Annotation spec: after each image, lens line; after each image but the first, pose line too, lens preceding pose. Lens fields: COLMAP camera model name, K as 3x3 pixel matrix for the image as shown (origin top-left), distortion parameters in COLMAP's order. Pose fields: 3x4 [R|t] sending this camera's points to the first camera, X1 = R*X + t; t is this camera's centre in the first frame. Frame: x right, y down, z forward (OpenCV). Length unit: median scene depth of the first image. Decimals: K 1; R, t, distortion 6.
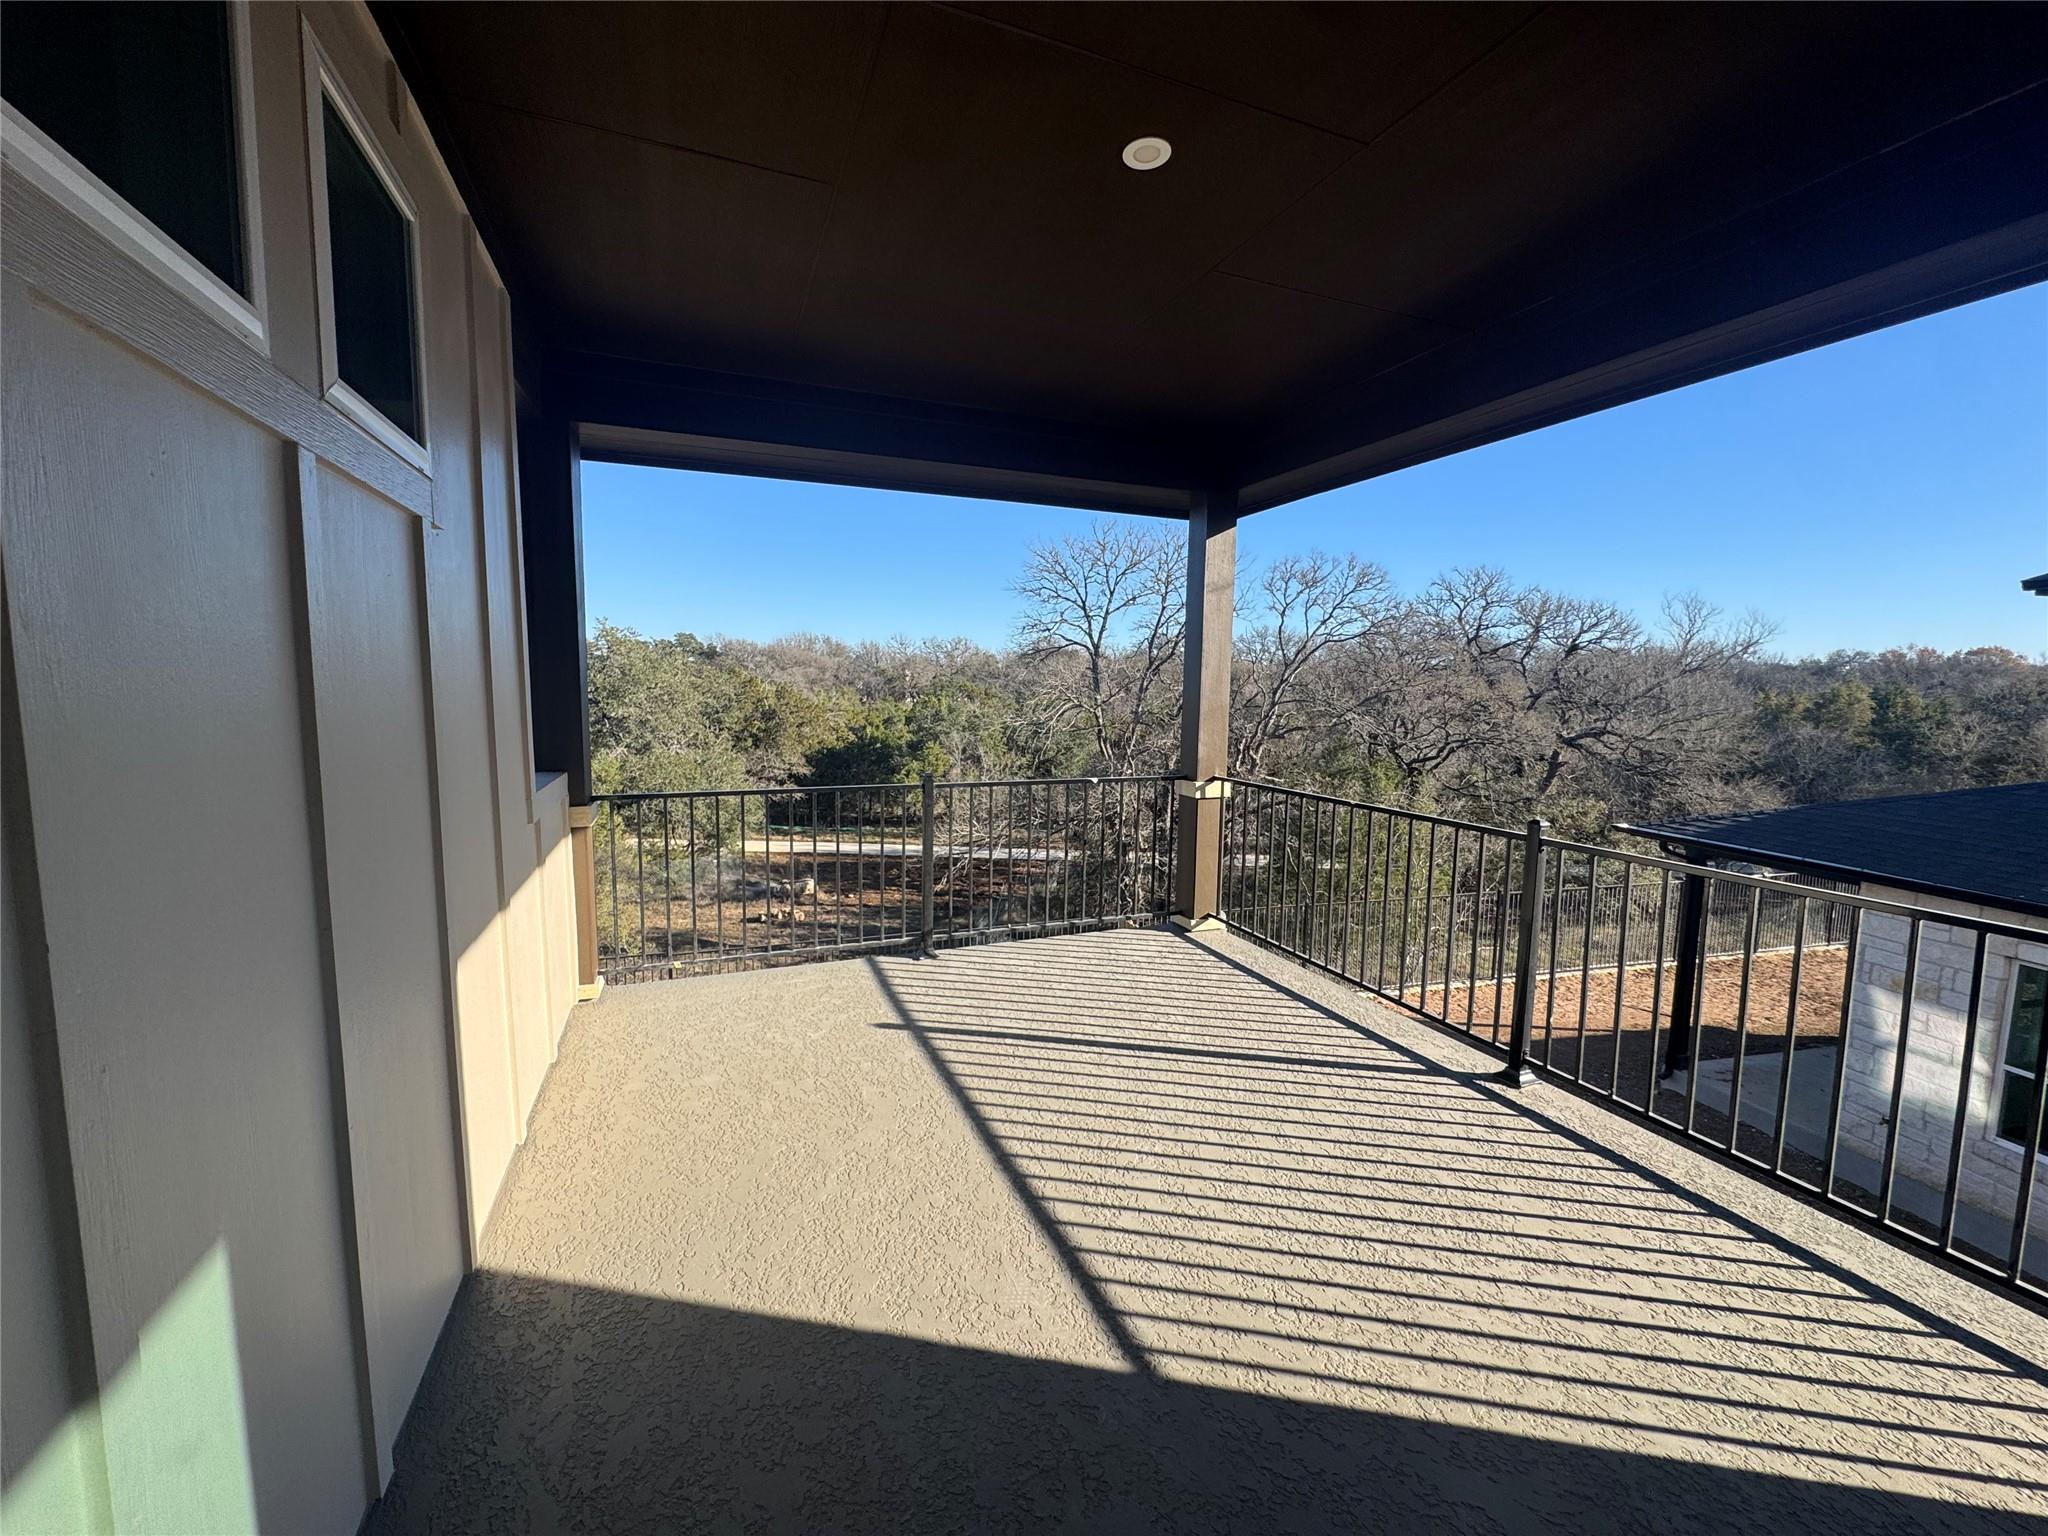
lens RADIAL K [[821.7, 0, 1021.2], [0, 821.7, 772.6], [0, 0, 1]] dist [0.001397, 0.000289]
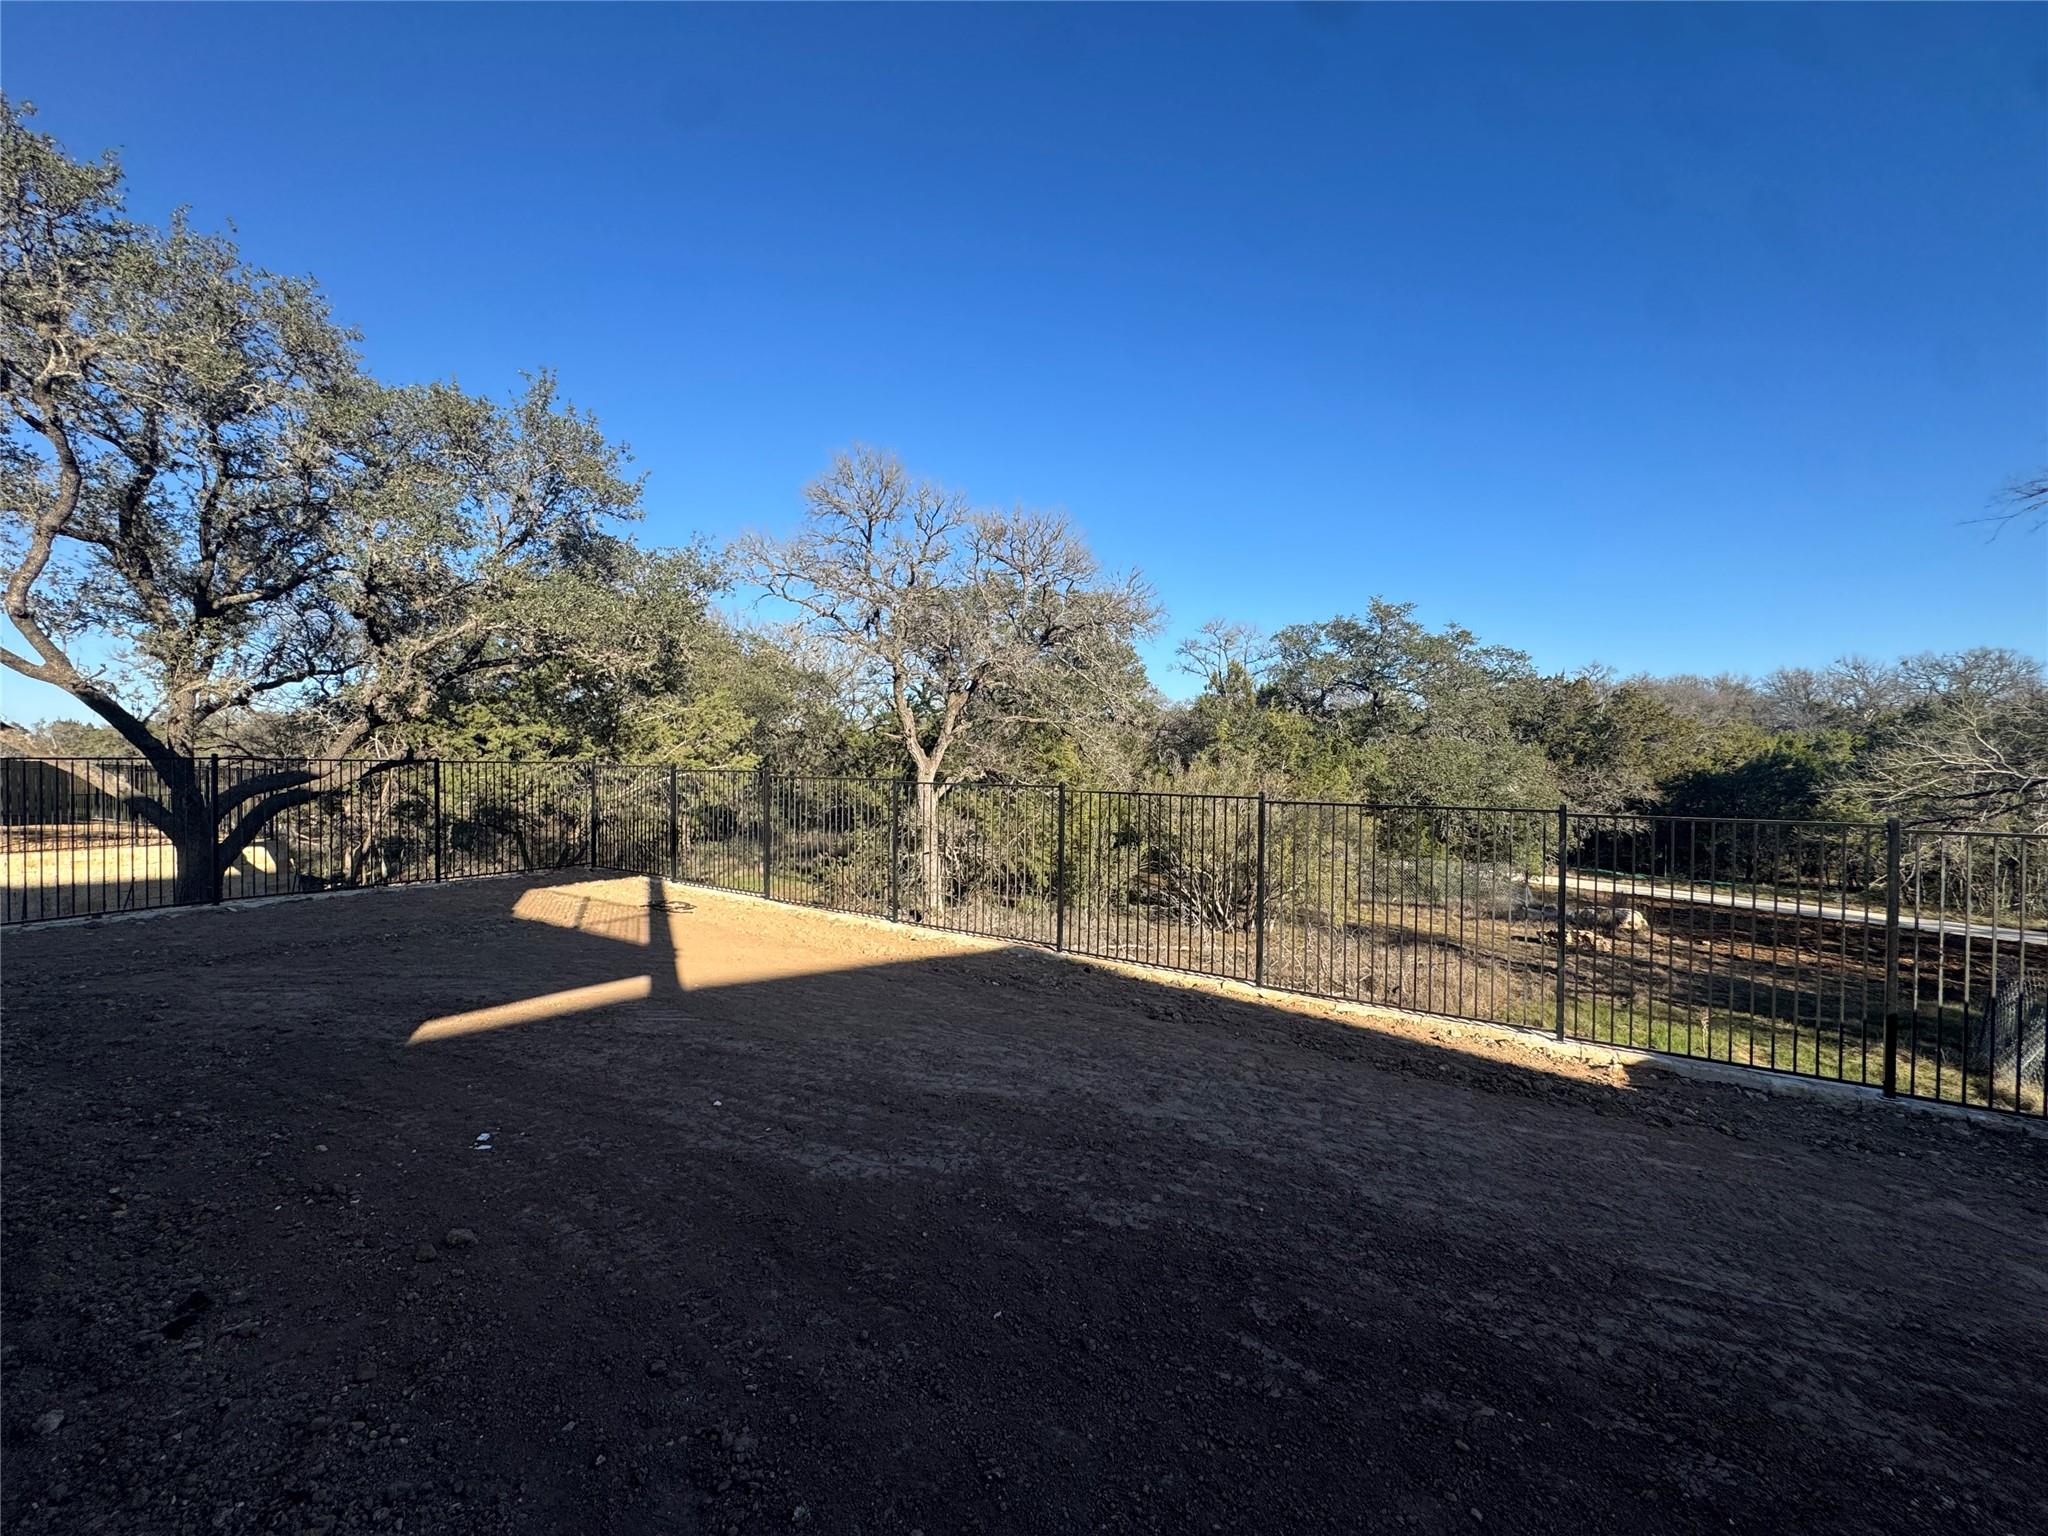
lens RADIAL K [[820.3, 0, 1014.9], [0, 820.3, 773.1], [0, 0, 1]] dist [0.001729, 0.000326]
pose [[0.583632, 0.006446, -0.811993, -0.001721], [-0.083445, 0.995151, -0.052077, 0.070829], [0.807719, 0.098151, 0.581340, 0.129660]]
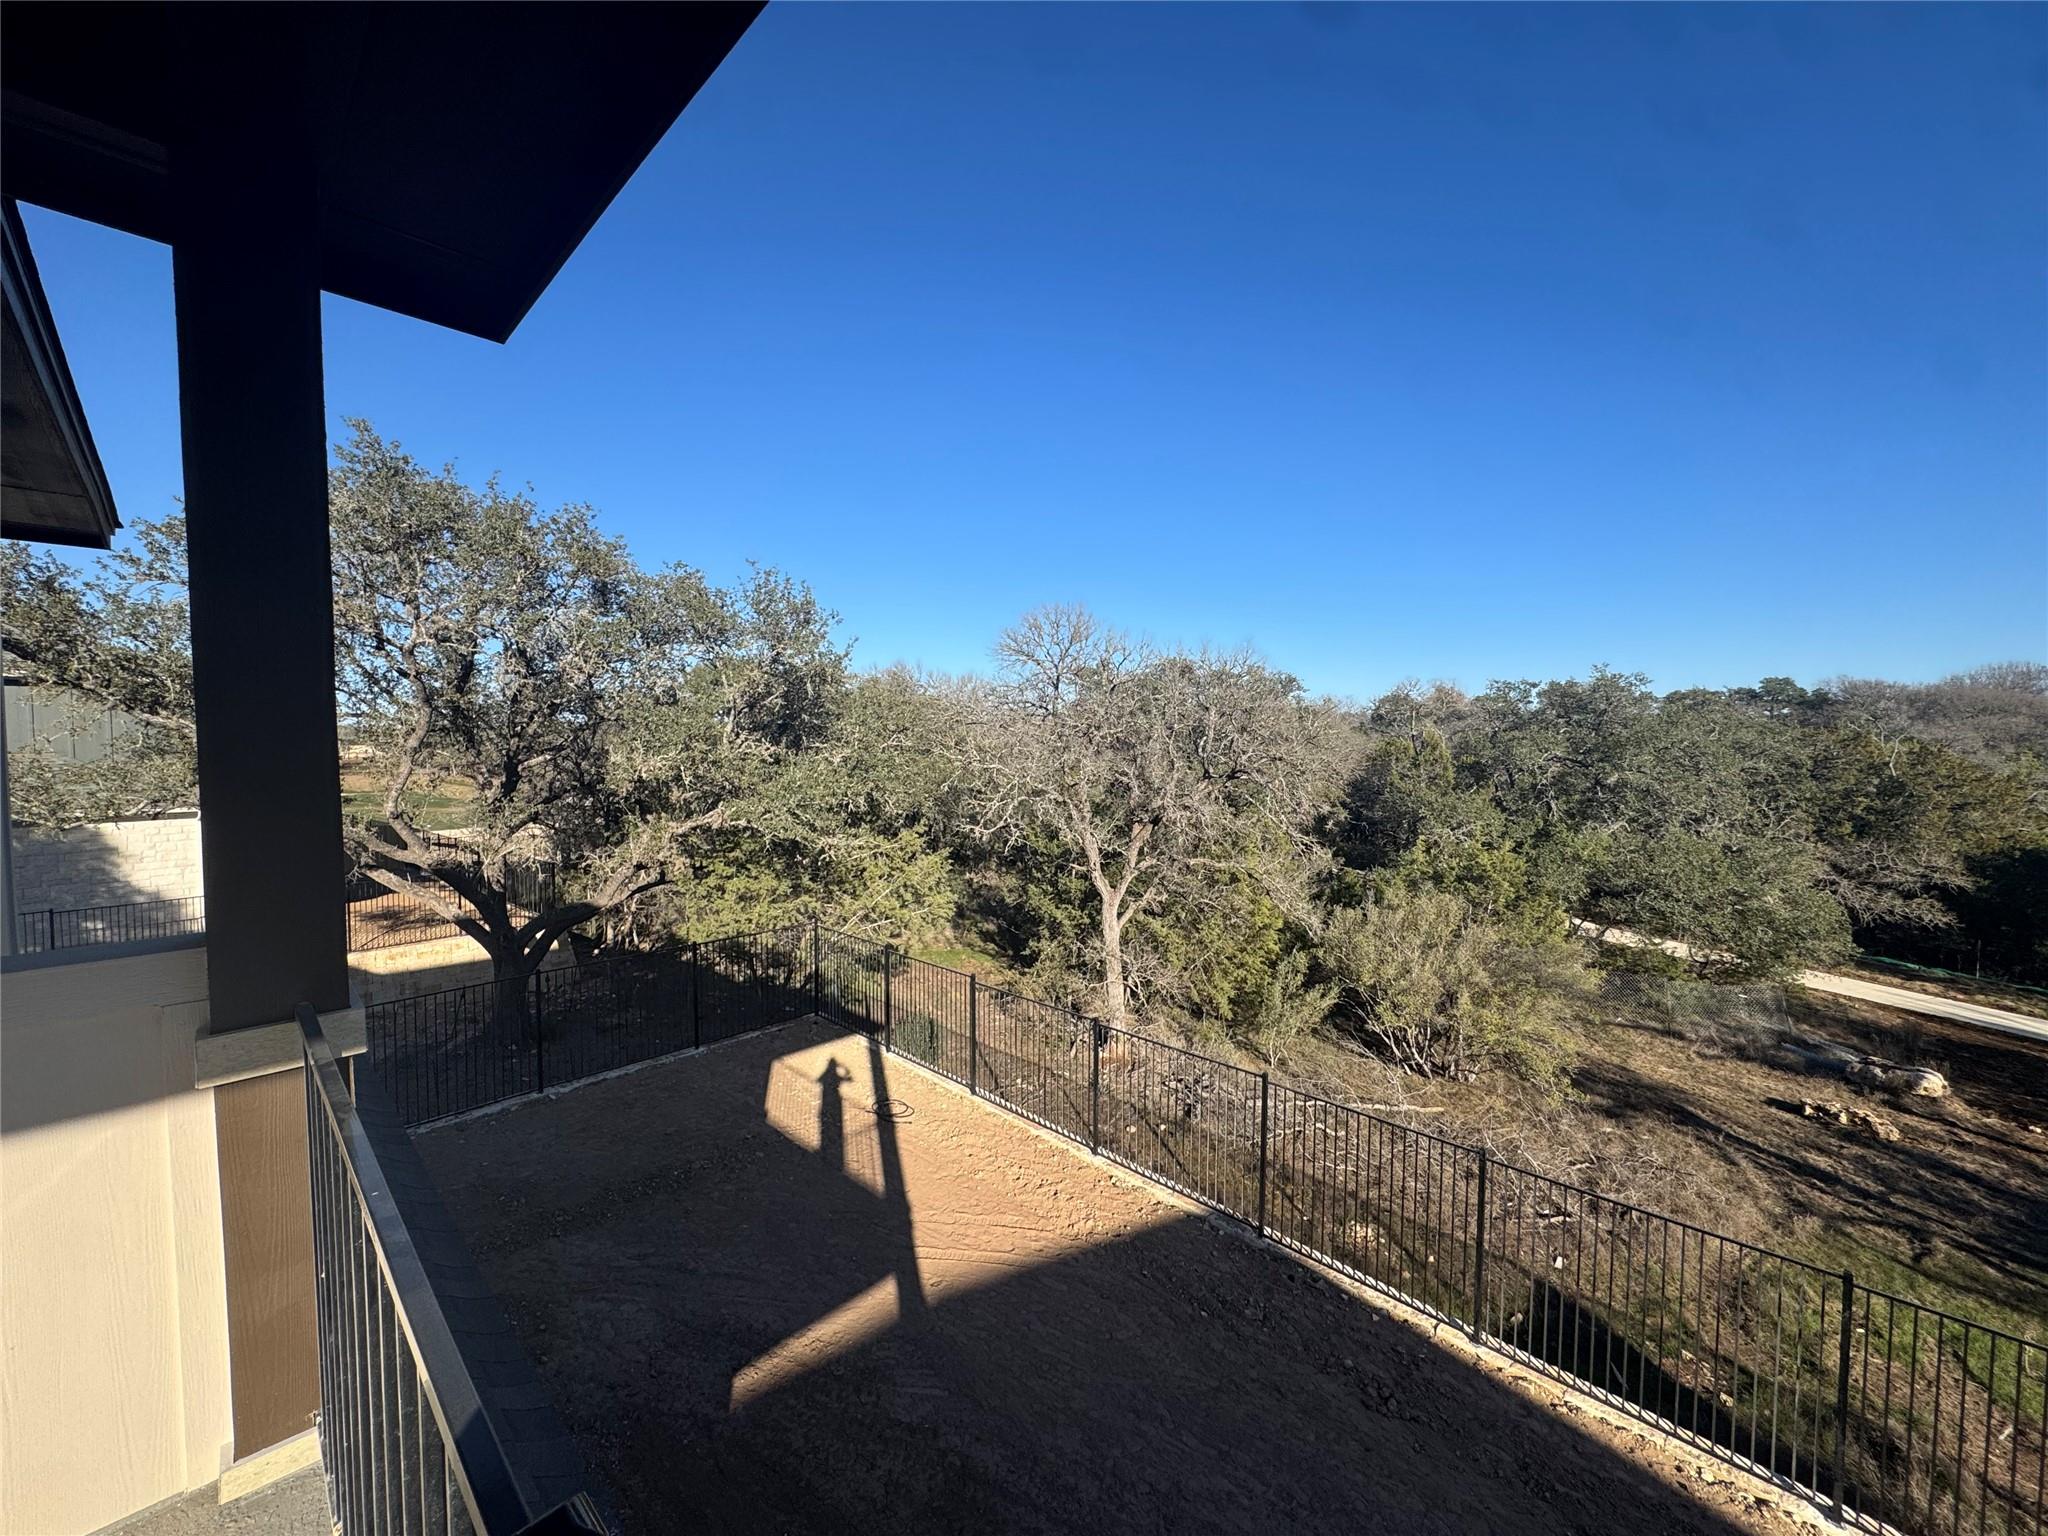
lens RADIAL K [[821.7, 0, 1021.2], [0, 821.7, 772.6], [0, 0, 1]] dist [0.001397, 0.000289]
pose [[0.418046, 0.026431, -0.908041, 0.001446], [-0.092224, 0.995647, -0.013477, -0.011782], [0.903733, 0.089377, 0.418663, 0.106116]]
